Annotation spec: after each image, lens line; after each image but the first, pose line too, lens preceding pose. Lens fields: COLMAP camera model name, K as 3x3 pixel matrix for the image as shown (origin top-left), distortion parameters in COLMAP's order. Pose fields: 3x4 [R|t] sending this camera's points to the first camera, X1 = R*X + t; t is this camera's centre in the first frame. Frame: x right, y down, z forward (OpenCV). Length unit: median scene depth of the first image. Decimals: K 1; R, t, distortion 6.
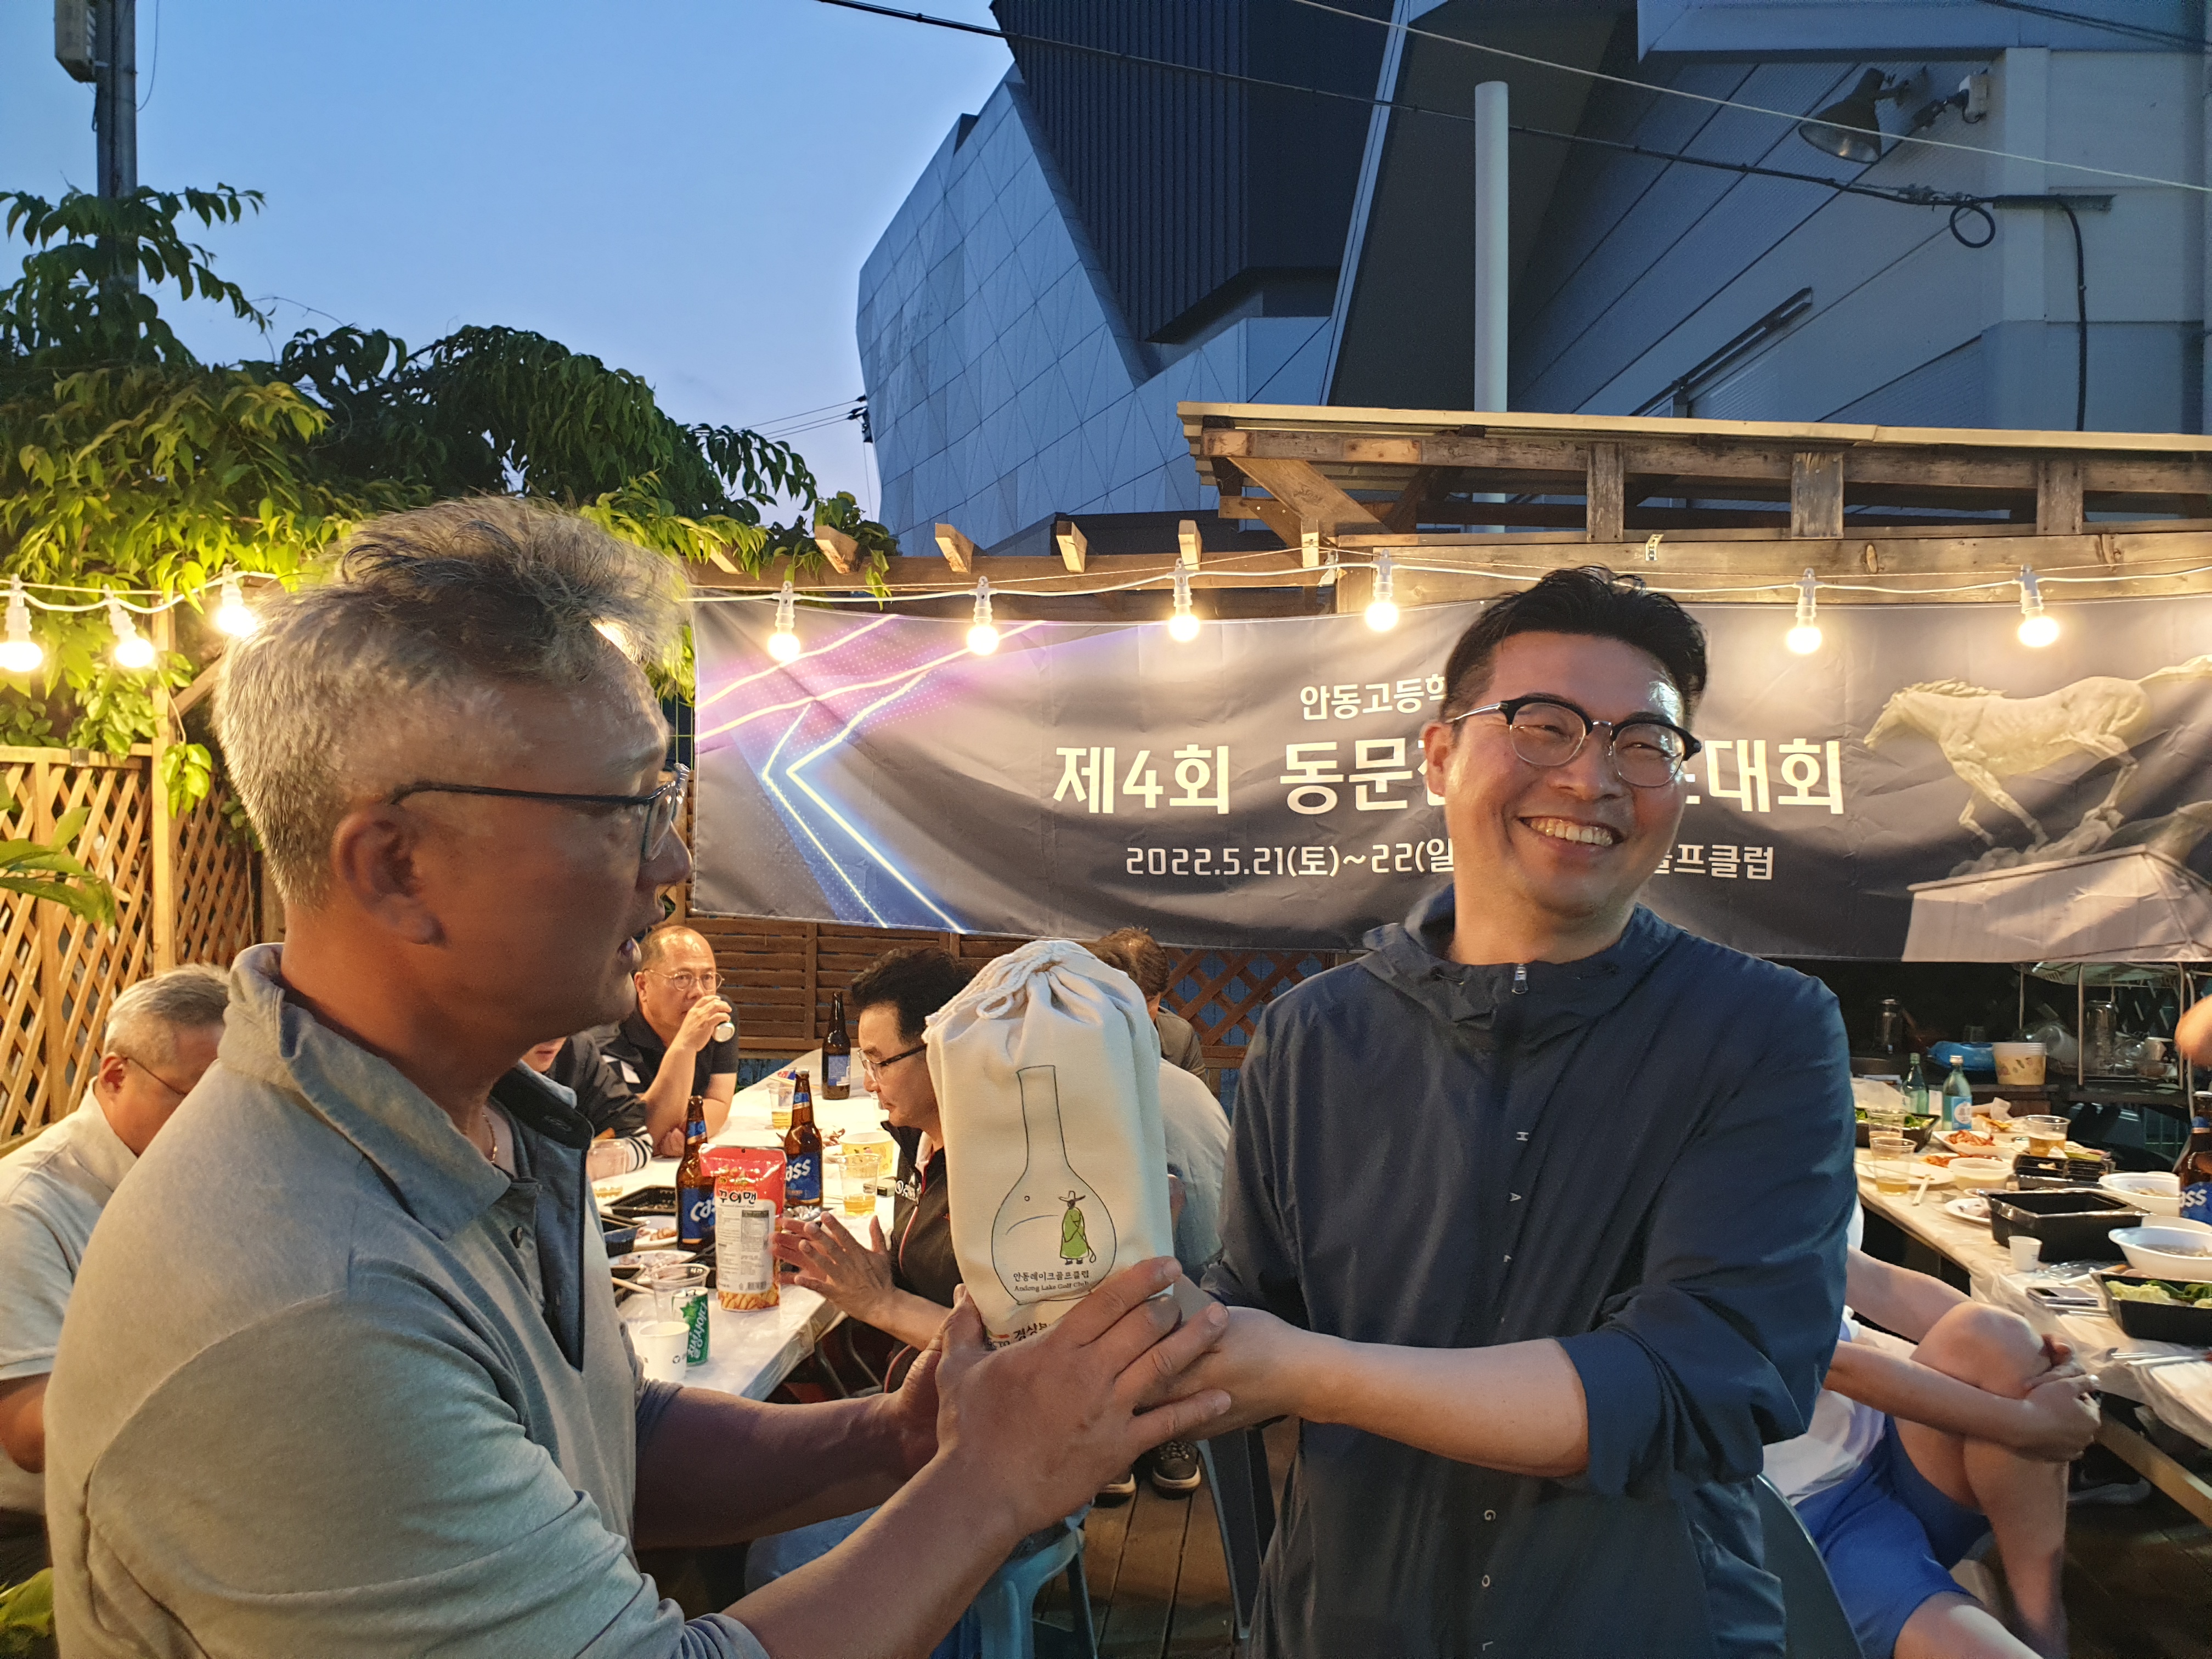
lens RADIAL K [[1697.3, 0, 1128.3], [0, 1697.3, 822.8], [0, 0, 1]] dist [0.017226, -0.008744]
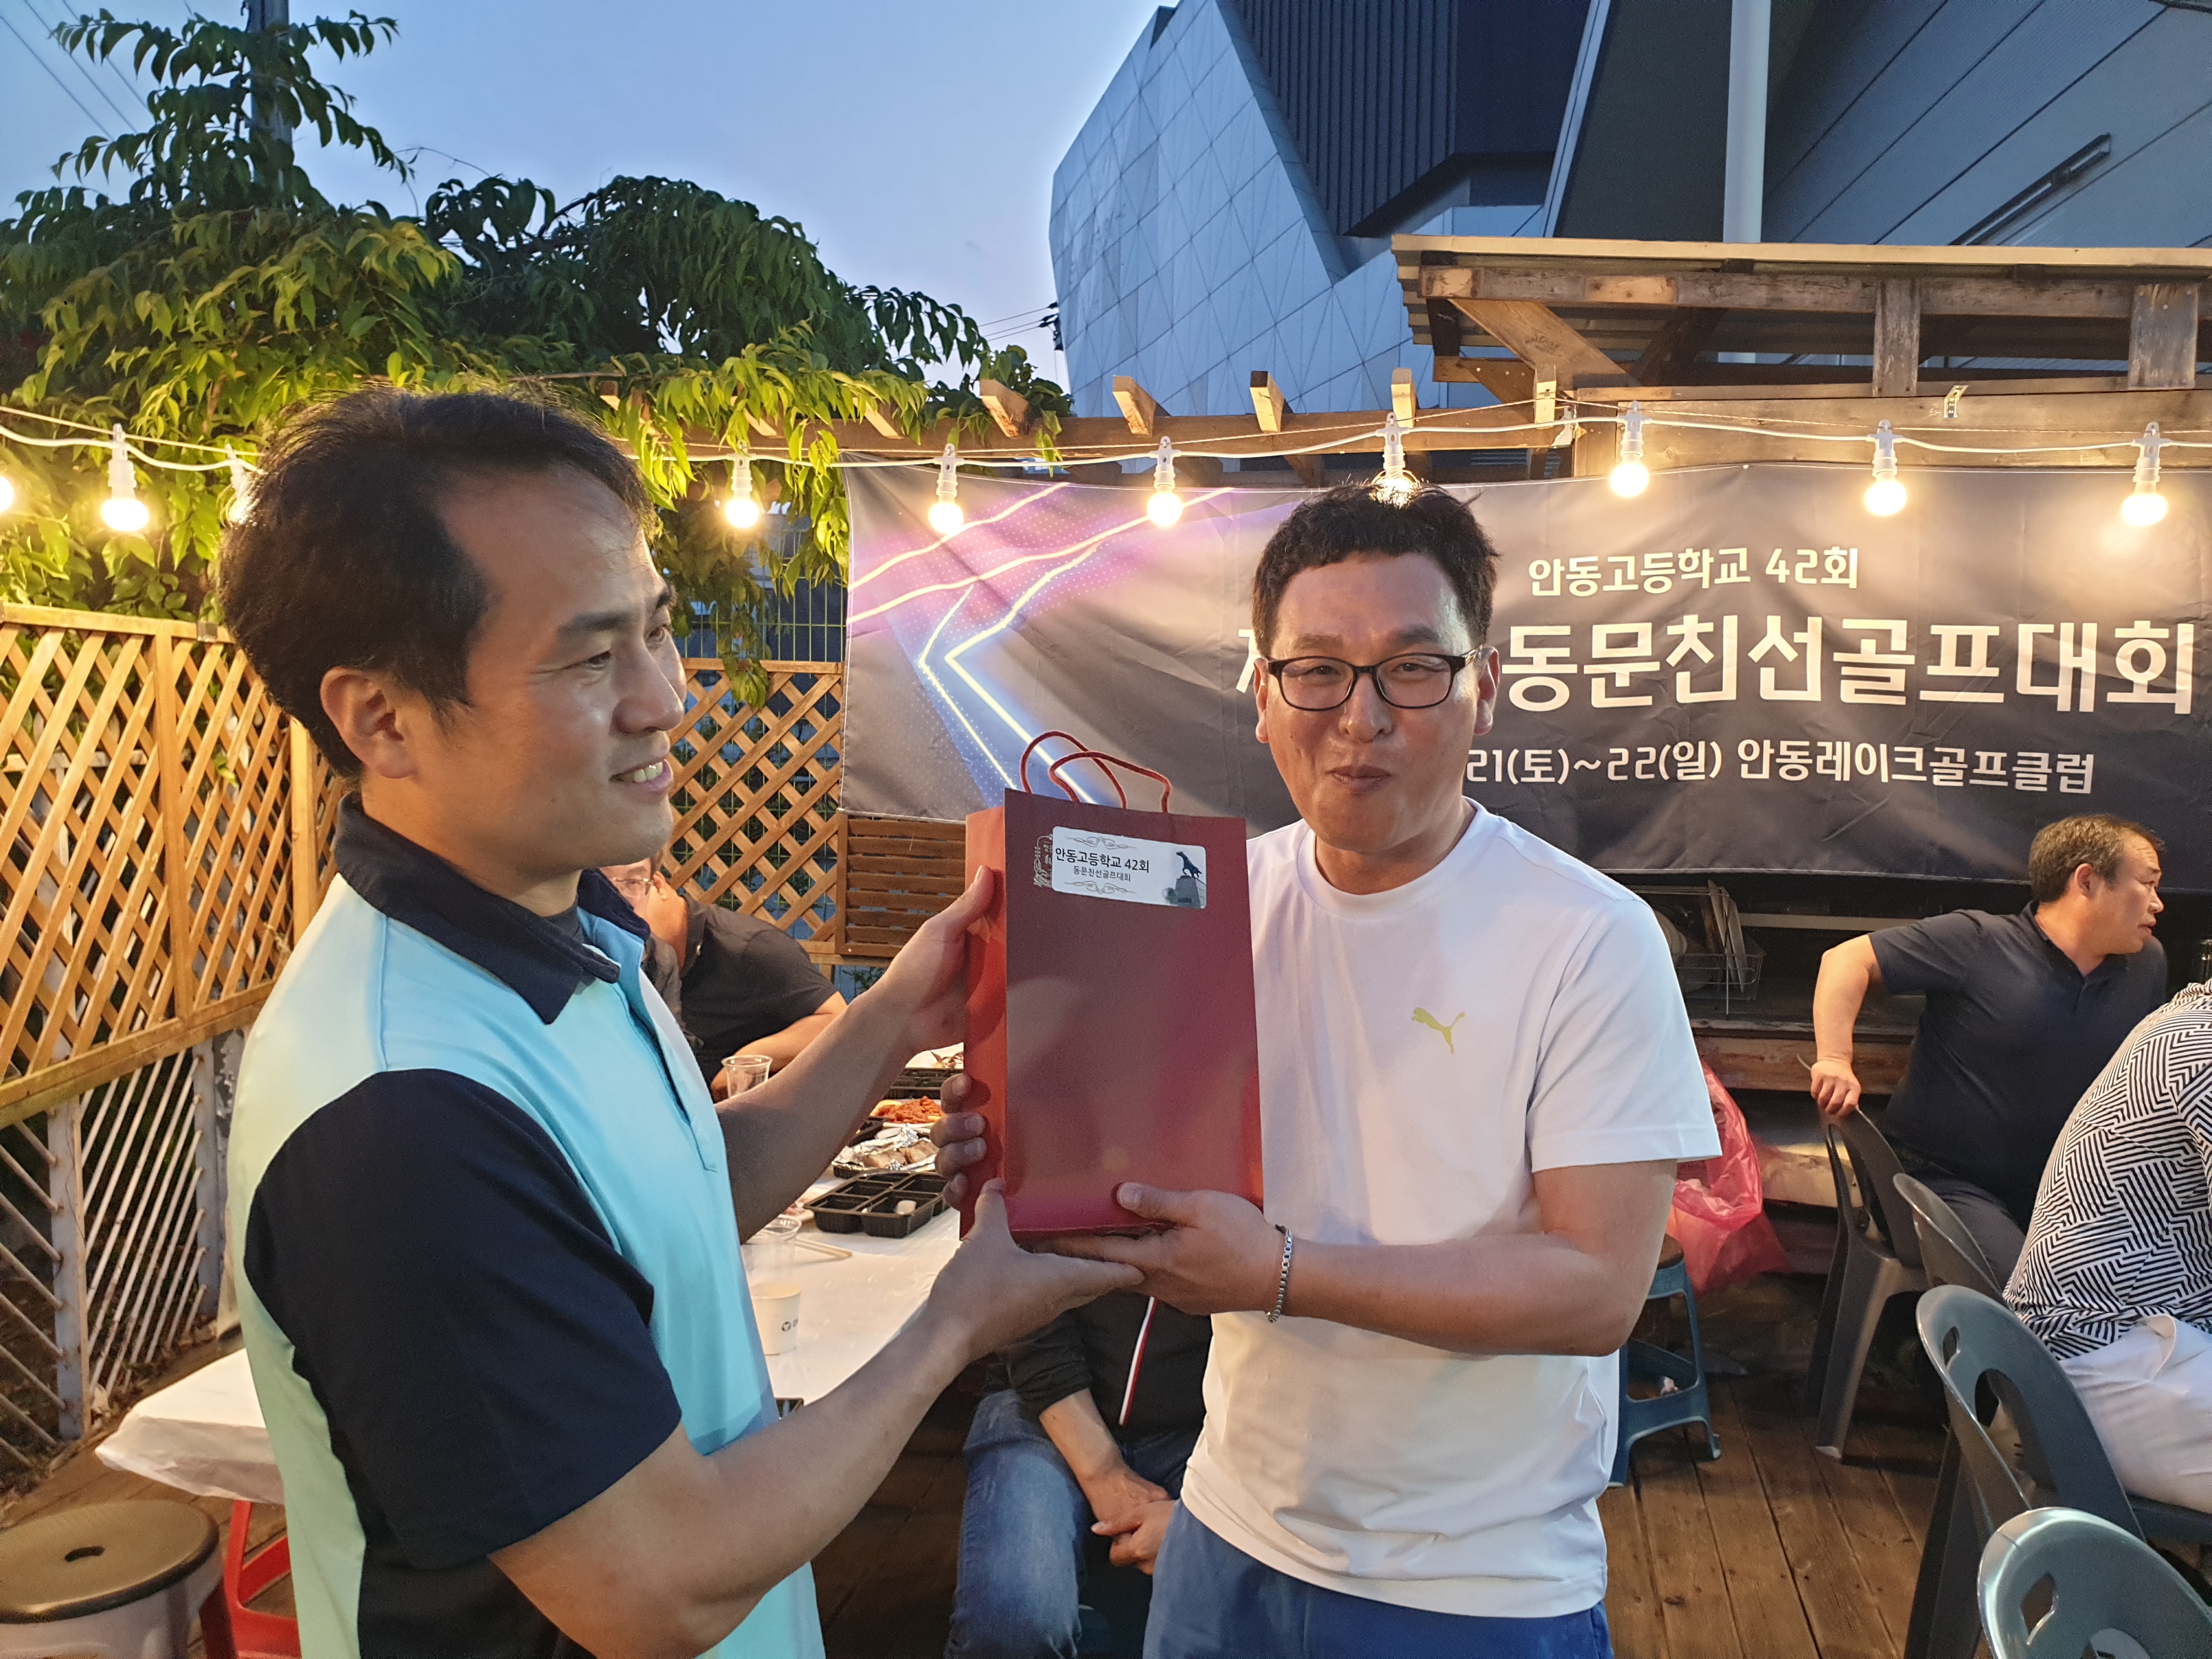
lens RADIAL K [[1710.1, 0, 1150.5], [0, 1710.1, 811.0], [0, 0, 1]] dist [-0.000690, 0.017240]
pose [[0.995264, 0.018834, -0.095370, -0.005426], [-0.014797, 0.998972, 0.042854, 0.011380], [0.096079, -0.041240, 0.994519, 0.101655]]
